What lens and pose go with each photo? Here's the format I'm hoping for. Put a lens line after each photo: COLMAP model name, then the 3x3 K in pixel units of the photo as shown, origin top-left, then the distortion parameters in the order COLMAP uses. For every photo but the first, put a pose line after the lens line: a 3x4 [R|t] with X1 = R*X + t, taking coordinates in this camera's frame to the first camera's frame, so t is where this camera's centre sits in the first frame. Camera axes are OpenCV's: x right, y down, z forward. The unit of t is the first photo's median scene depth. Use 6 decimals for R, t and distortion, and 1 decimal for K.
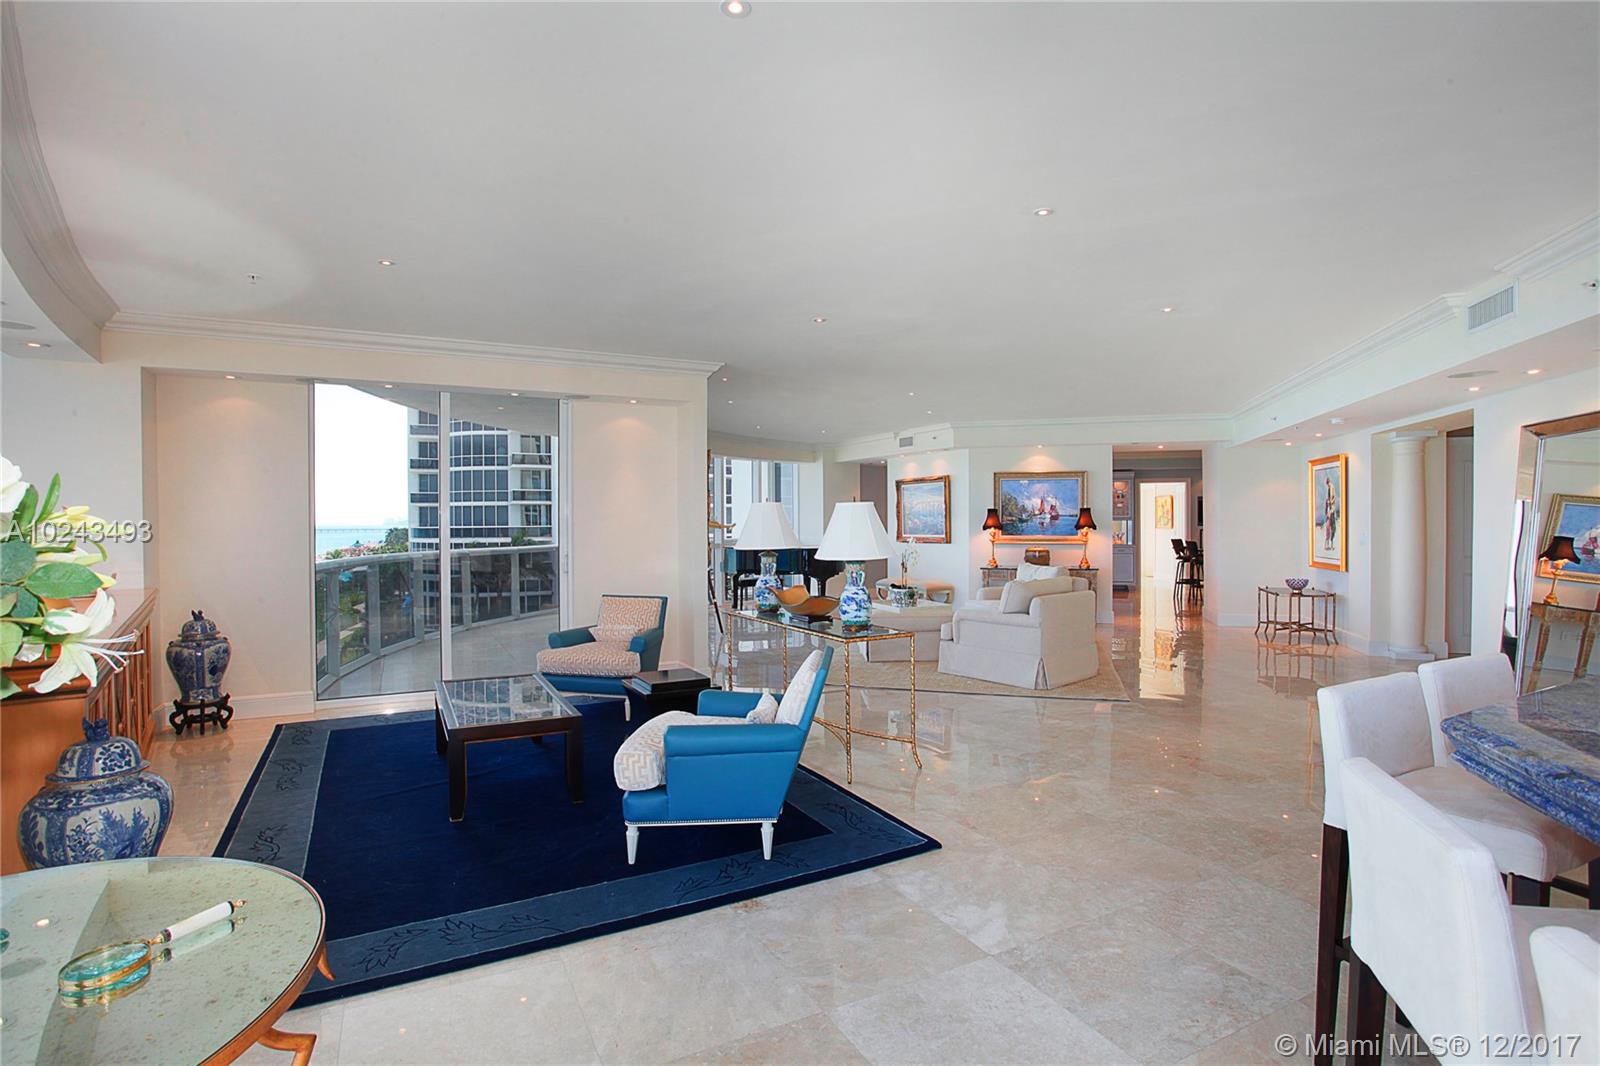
lens RADIAL K [[774.7, 0, 792.8], [0, 774.7, 528.3], [0, 0, 1]] dist [-0.067618, 0.026261]
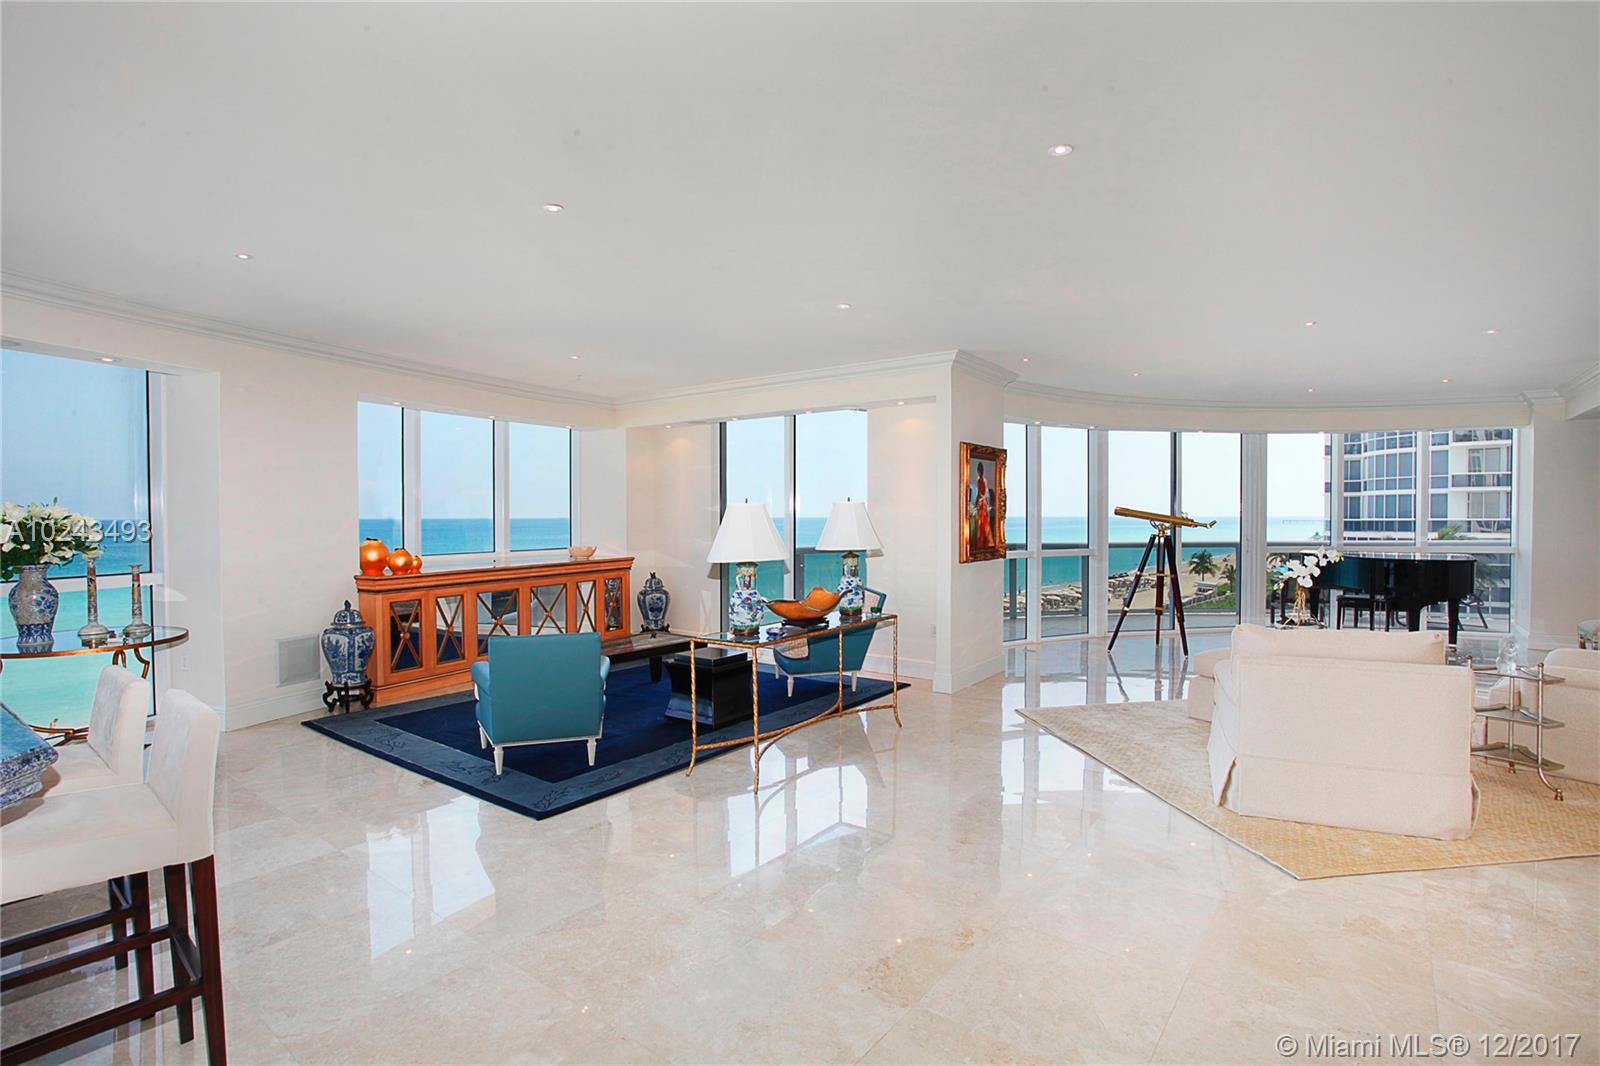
lens RADIAL K [[774.7, 0, 792.8], [0, 774.7, 528.3], [0, 0, 1]] dist [-0.067618, 0.026261]
pose [[0.430012, 0.020066, -0.902600, 0.829633], [-0.008703, 0.999799, 0.018080, -0.017658], [0.902781, 0.000081, 0.430100, 0.531120]]
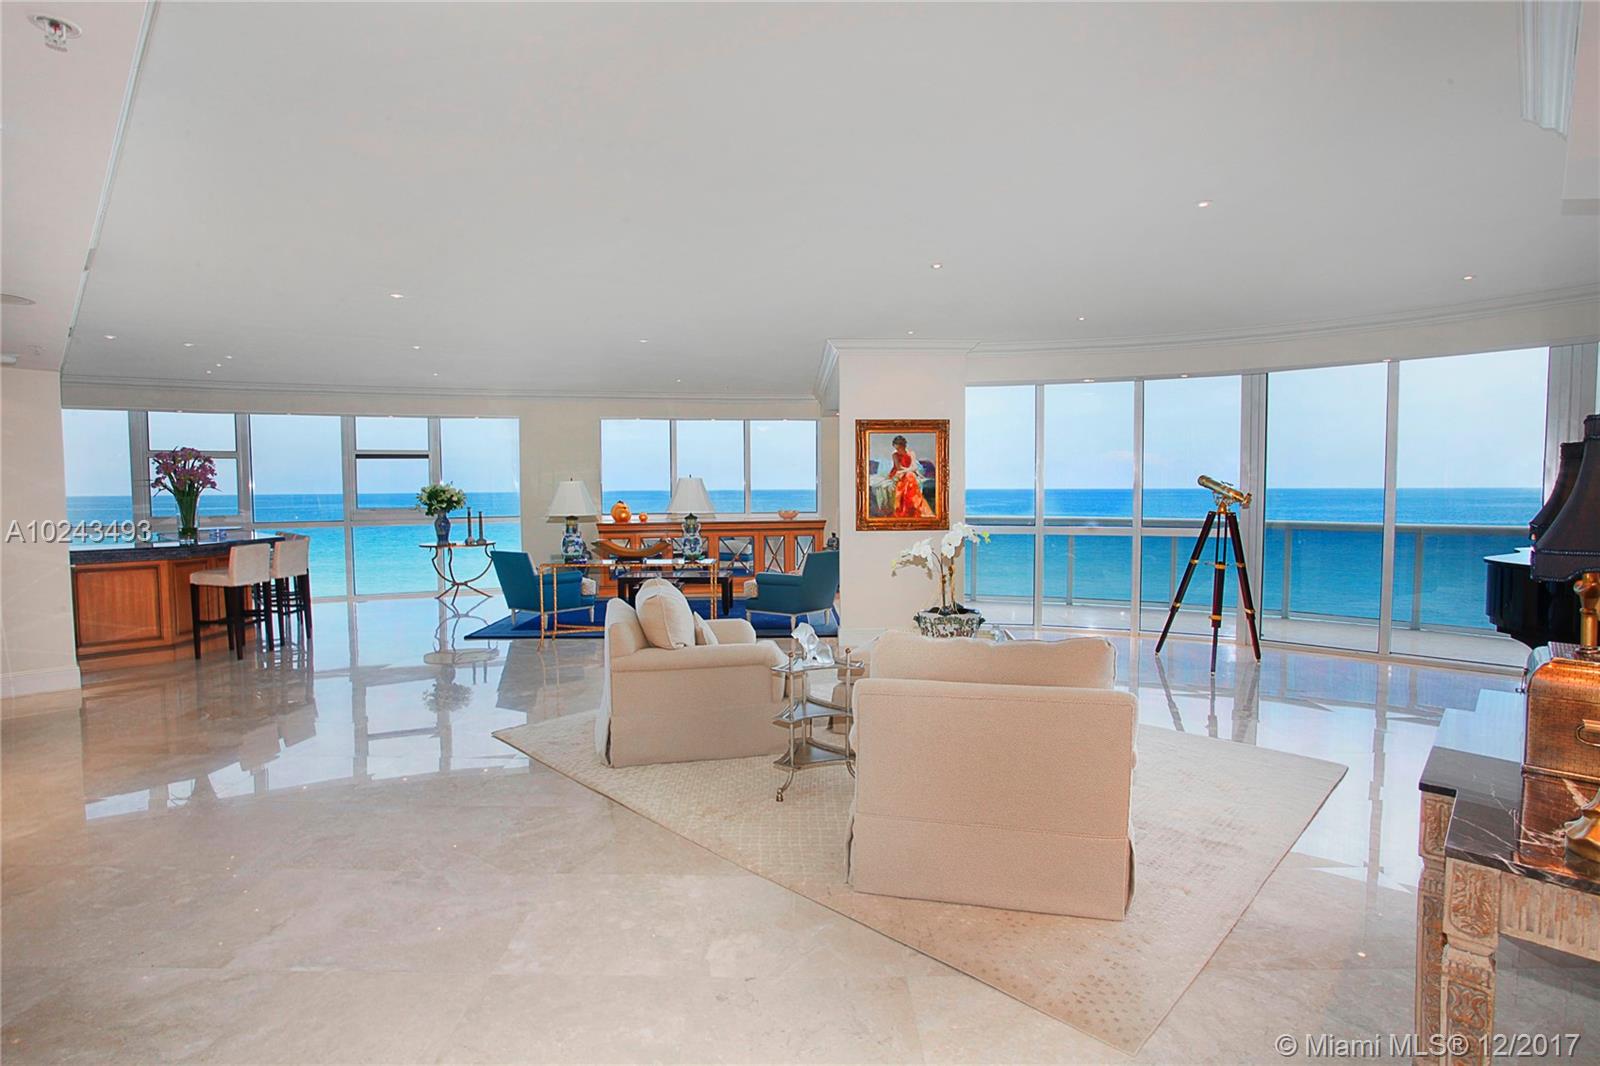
lens RADIAL K [[774.7, 0, 792.8], [0, 774.7, 528.3], [0, 0, 1]] dist [-0.067618, 0.026261]
pose [[-0.449221, 0.055070, -0.891722, 1.084160], [-0.000077, 0.998096, 0.061679, -0.029430], [0.893420, 0.027776, -0.448362, 1.773366]]
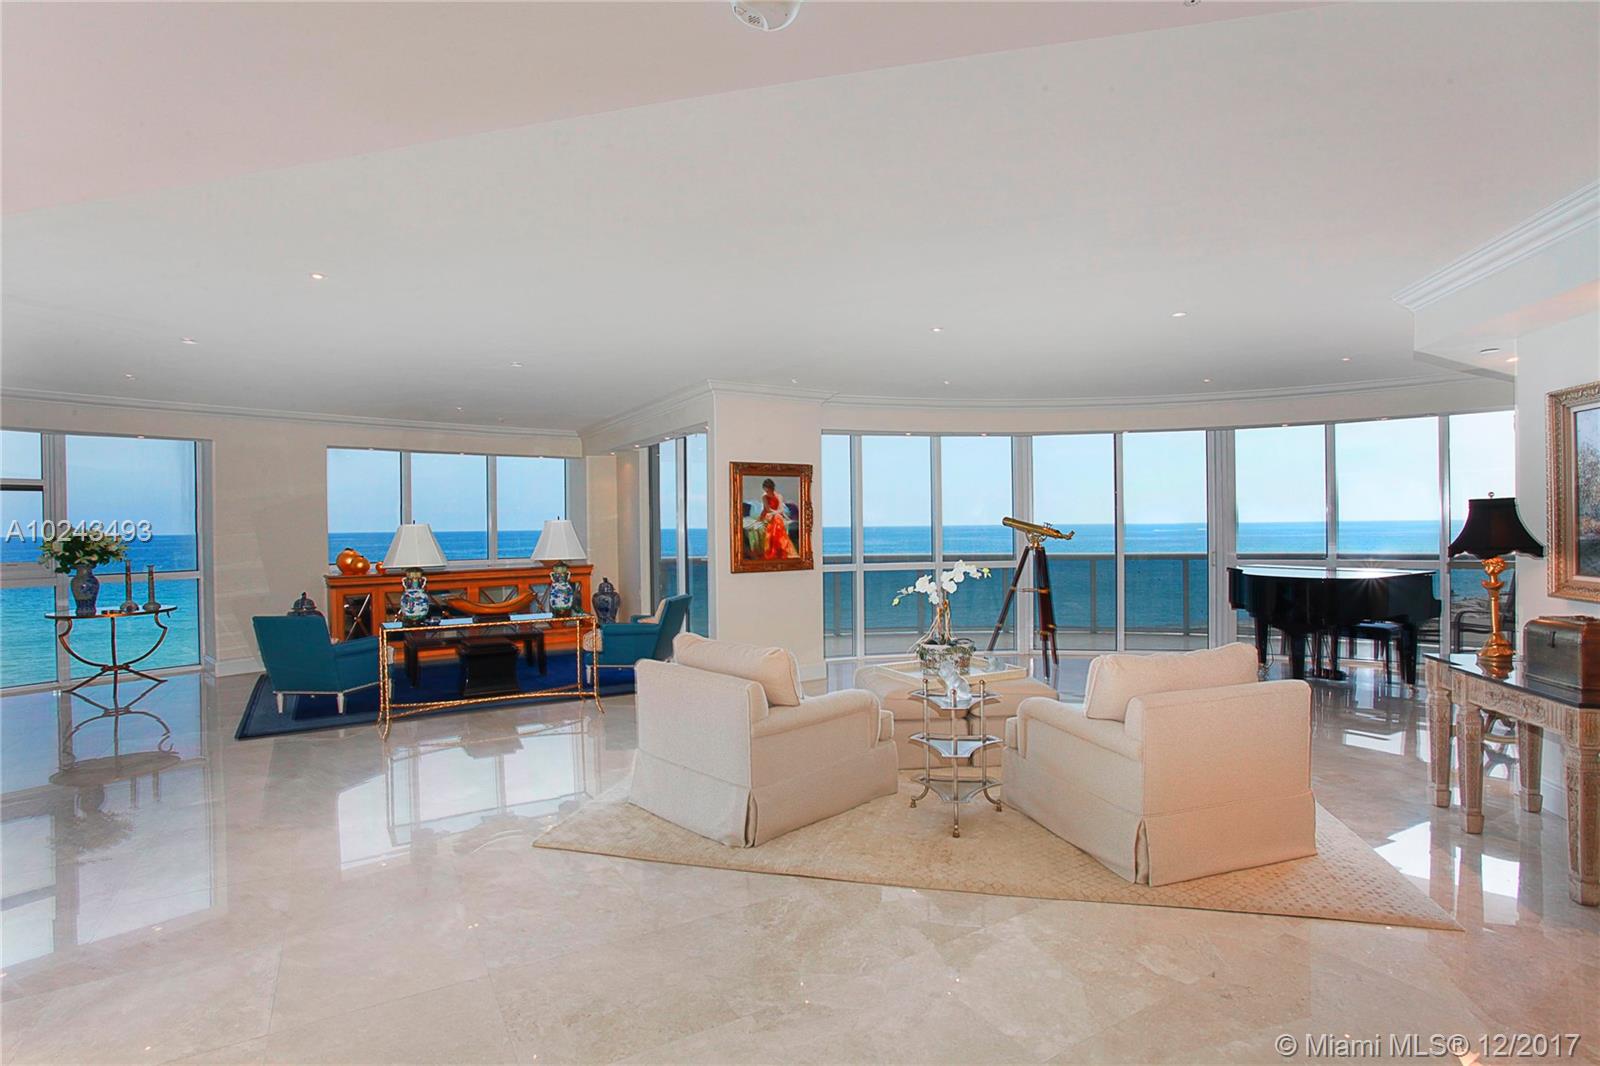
lens RADIAL K [[774.7, 0, 792.8], [0, 774.7, 528.3], [0, 0, 1]] dist [-0.067618, 0.026261]
pose [[0.070288, 0.008845, -0.997488, 1.168976], [0.001227, 0.999959, 0.008953, -0.031728], [0.997526, -0.001853, 0.070274, 1.291391]]
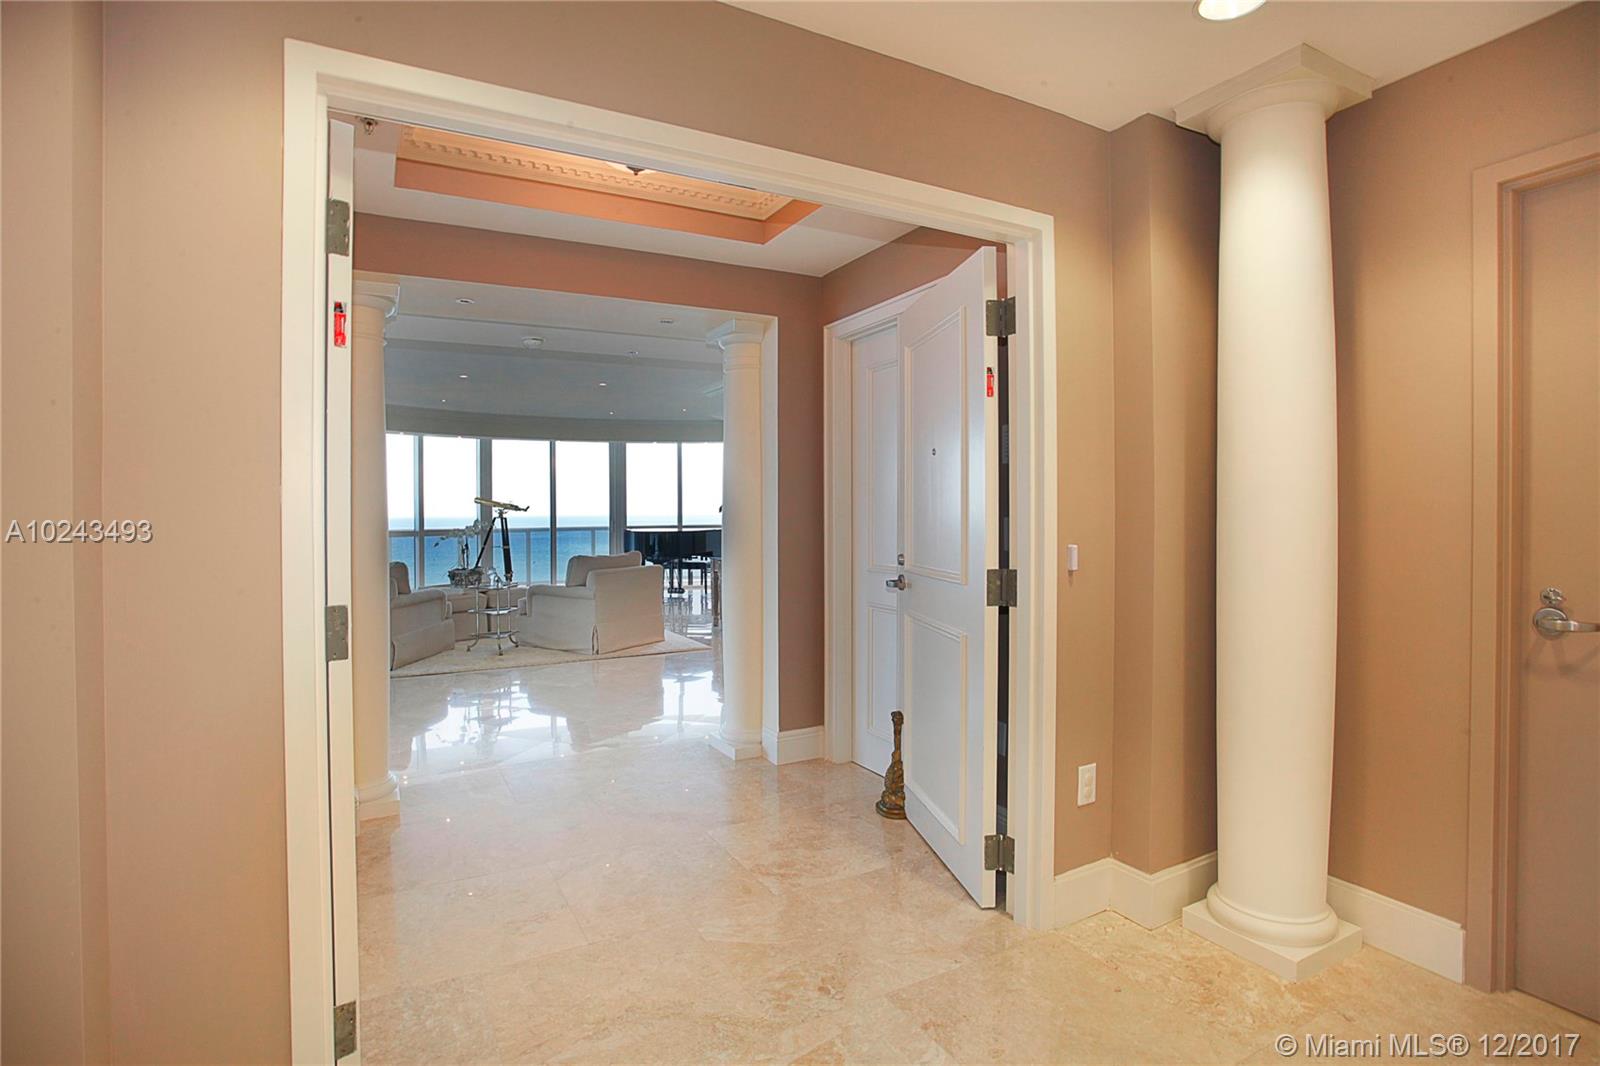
lens RADIAL K [[774.7, 0, 792.8], [0, 774.7, 528.3], [0, 0, 1]] dist [-0.067618, 0.026261]
pose [[0.729489, 0.017224, -0.683776, 1.733653], [-0.006602, 0.999814, 0.018141, 0.006721], [0.683961, -0.008719, 0.729467, 0.884901]]
